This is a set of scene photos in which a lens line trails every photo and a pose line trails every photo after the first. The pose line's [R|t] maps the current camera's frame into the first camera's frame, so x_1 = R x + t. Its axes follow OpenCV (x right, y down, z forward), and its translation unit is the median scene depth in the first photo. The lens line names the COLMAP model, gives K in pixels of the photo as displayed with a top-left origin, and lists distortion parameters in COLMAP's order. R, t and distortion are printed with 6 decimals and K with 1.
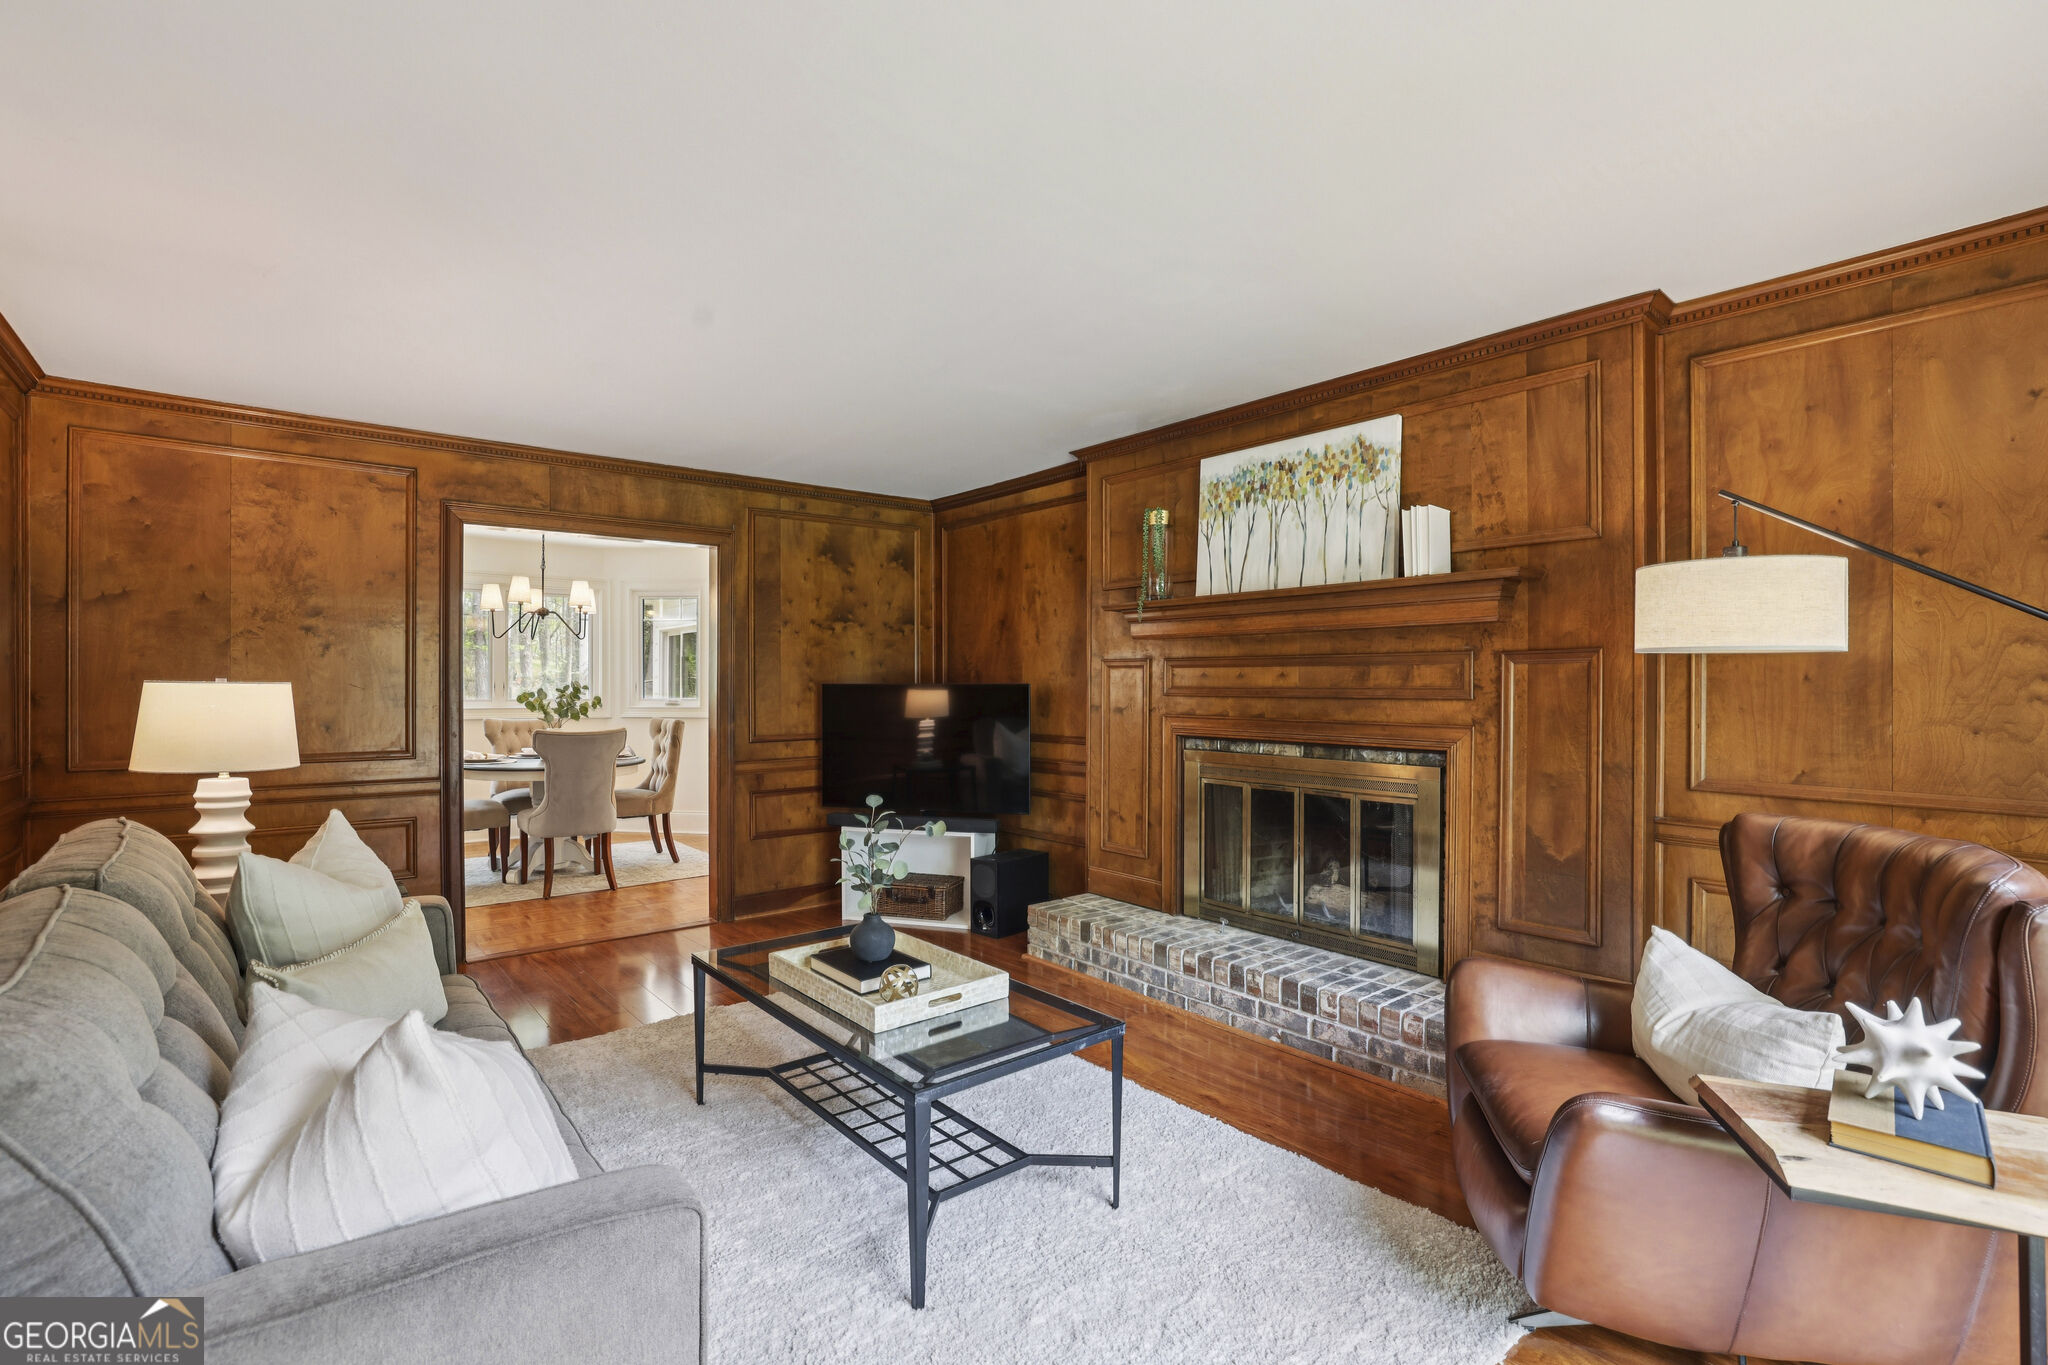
lens RADIAL K [[949.2, 0, 1023.0], [0, 949.2, 684.8], [0, 0, 1]] dist [0.000127, 0.000002]
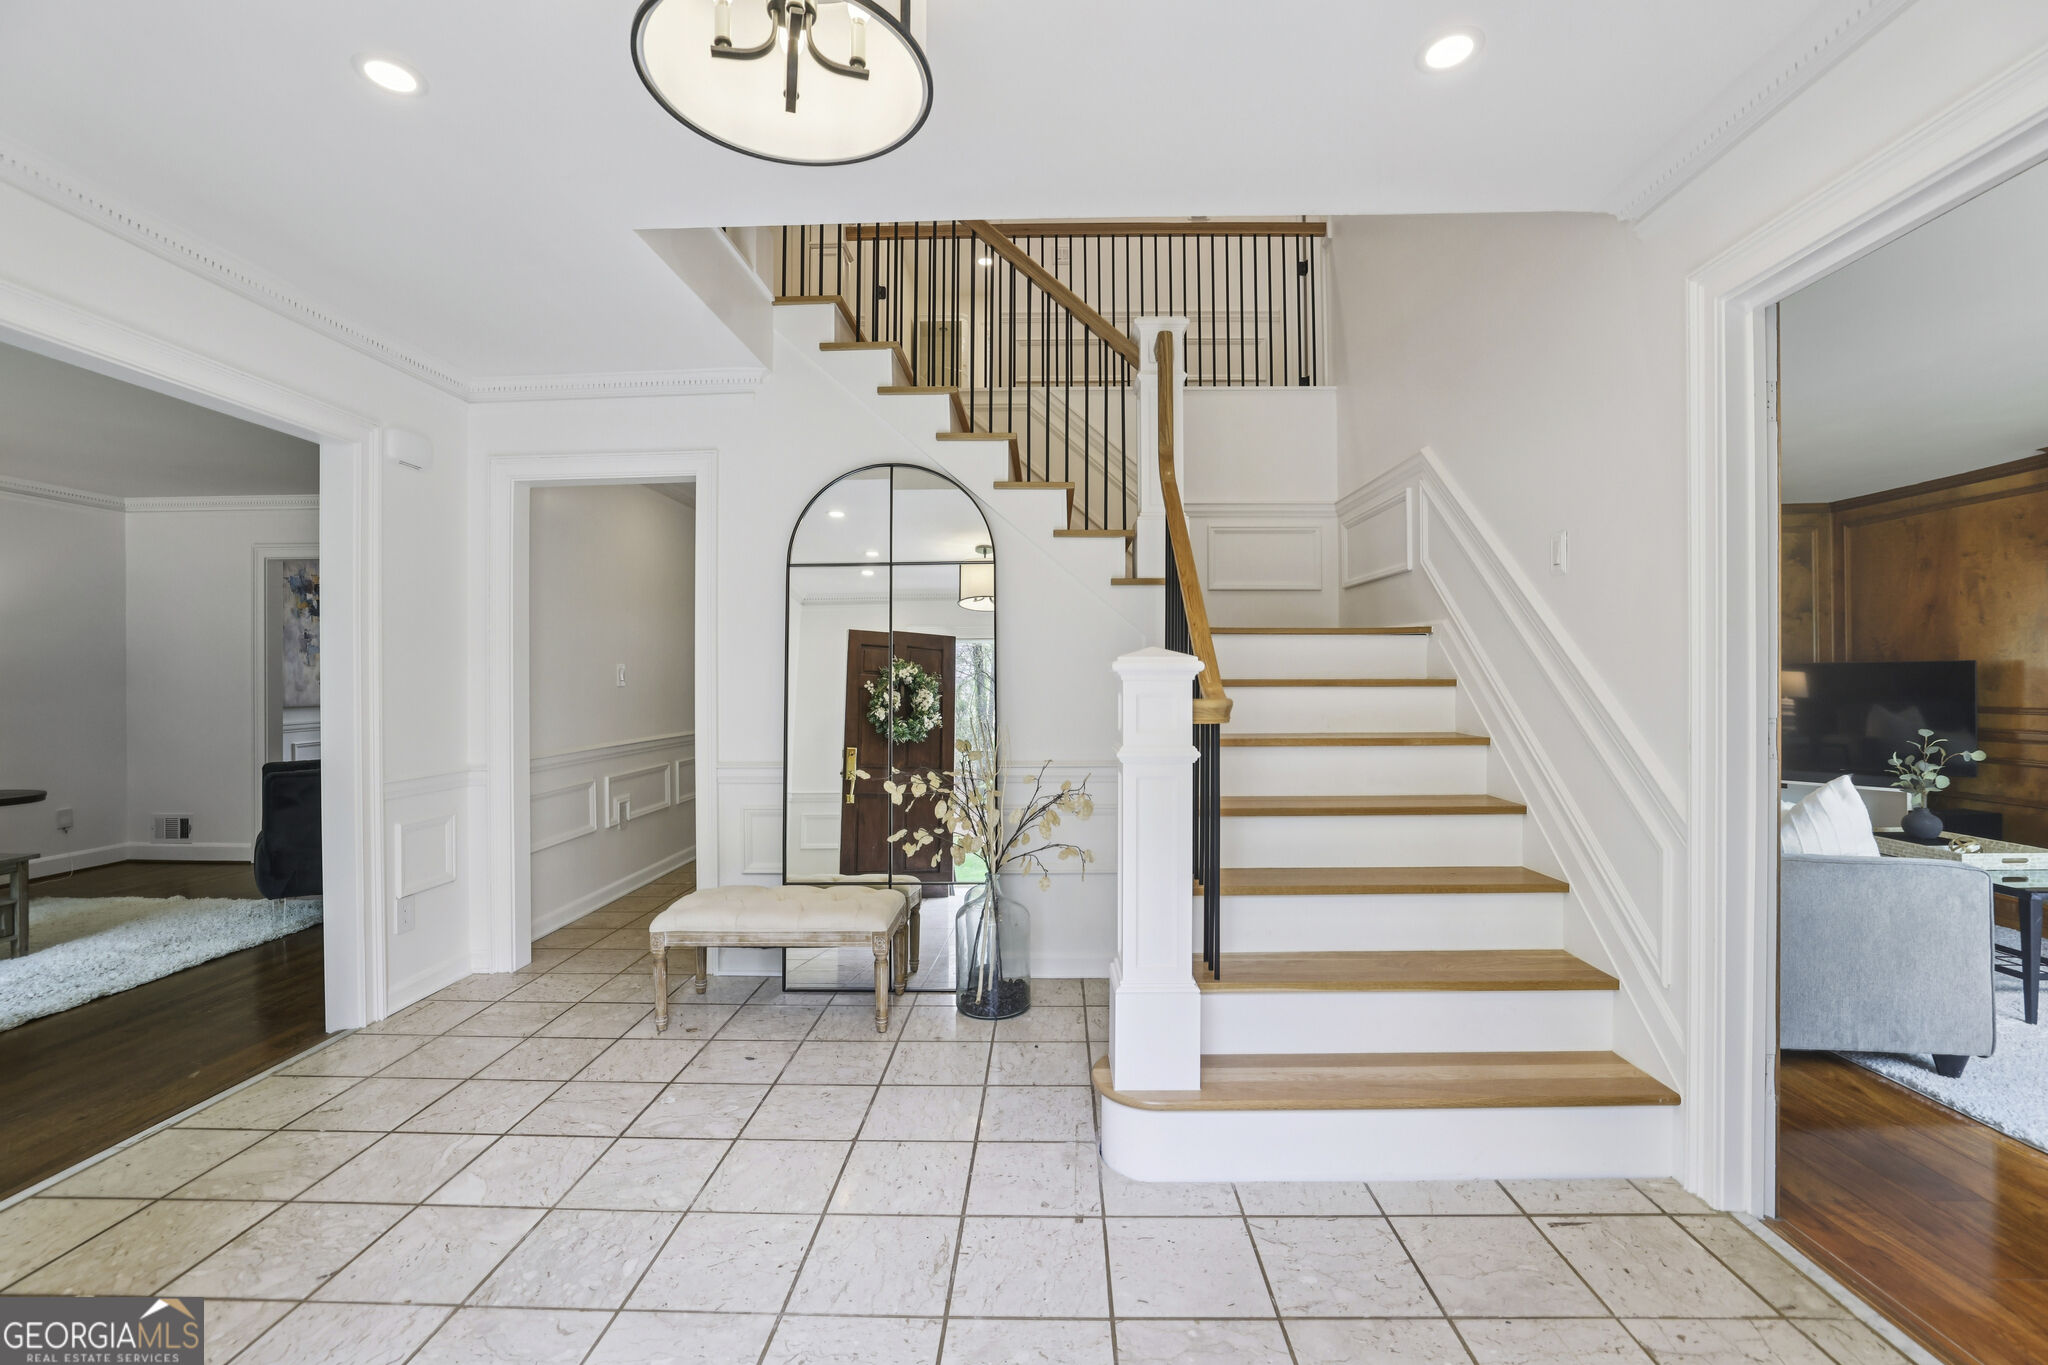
lens RADIAL K [[882.1, 0, 1027.7], [0, 882.1, 678.7], [0, 0, 1]] dist [-0.003412, -0.000390]
pose [[0.760395, -0.008191, -0.649409, -0.163627], [0.008961, 0.999958, -0.002120, 0.012467], [0.649399, -0.004207, 0.760436, -0.487080]]
